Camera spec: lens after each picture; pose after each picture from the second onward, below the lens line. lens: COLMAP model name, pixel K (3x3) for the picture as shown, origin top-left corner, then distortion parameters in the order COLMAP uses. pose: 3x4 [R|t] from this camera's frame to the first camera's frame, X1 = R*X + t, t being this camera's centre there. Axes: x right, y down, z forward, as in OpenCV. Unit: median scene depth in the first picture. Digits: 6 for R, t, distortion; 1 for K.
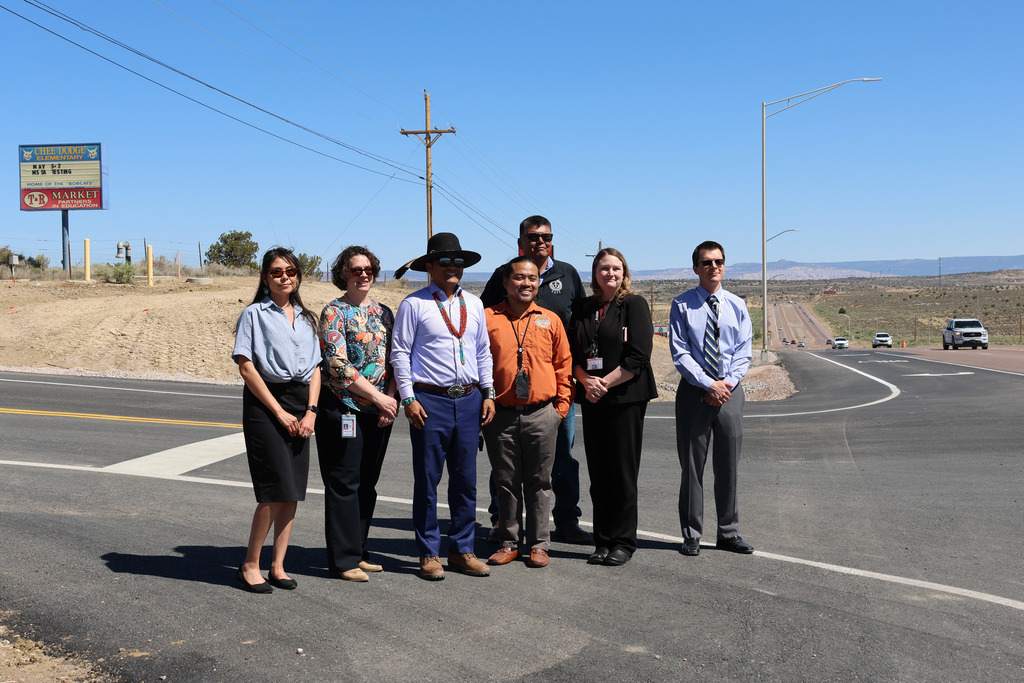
lens RADIAL K [[1441.0, 0, 512.4], [0, 1441.0, 342.8], [0, 0, 1]] dist [0.064707, 0.000000]
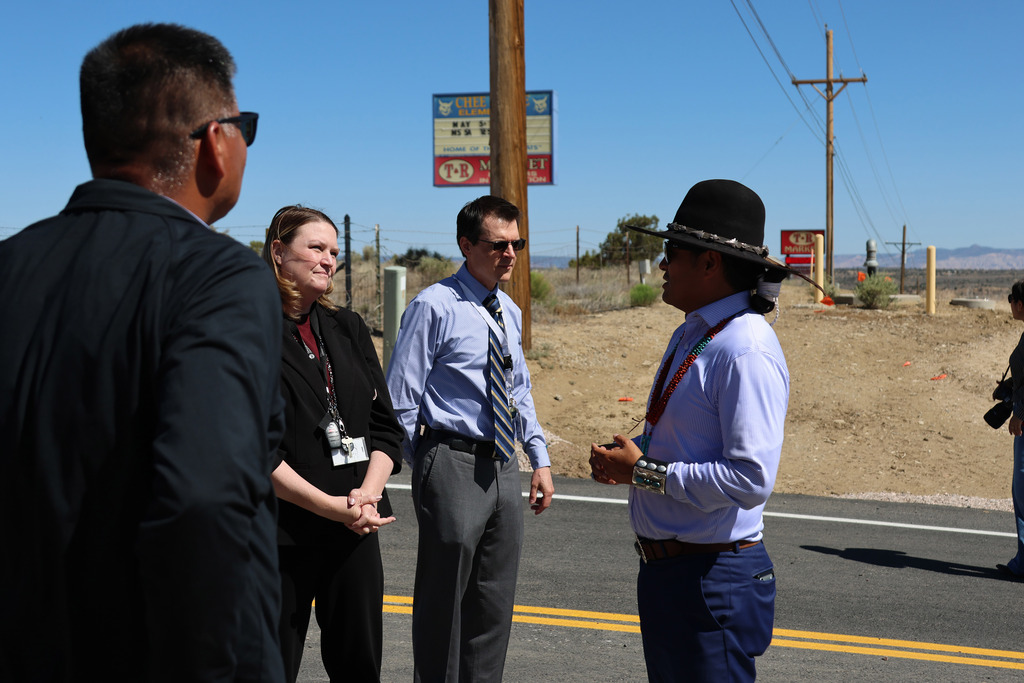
lens RADIAL K [[1650.0, 0, 515.7], [0, 1650.0, 332.0], [0, 0, 1]] dist [0.106531, 0.000000]
pose [[0.998282, 0.009955, -0.057744, -0.251699], [-0.010132, 0.999945, -0.002773, -0.018439], [0.057714, 0.003353, 0.998328, 0.199254]]
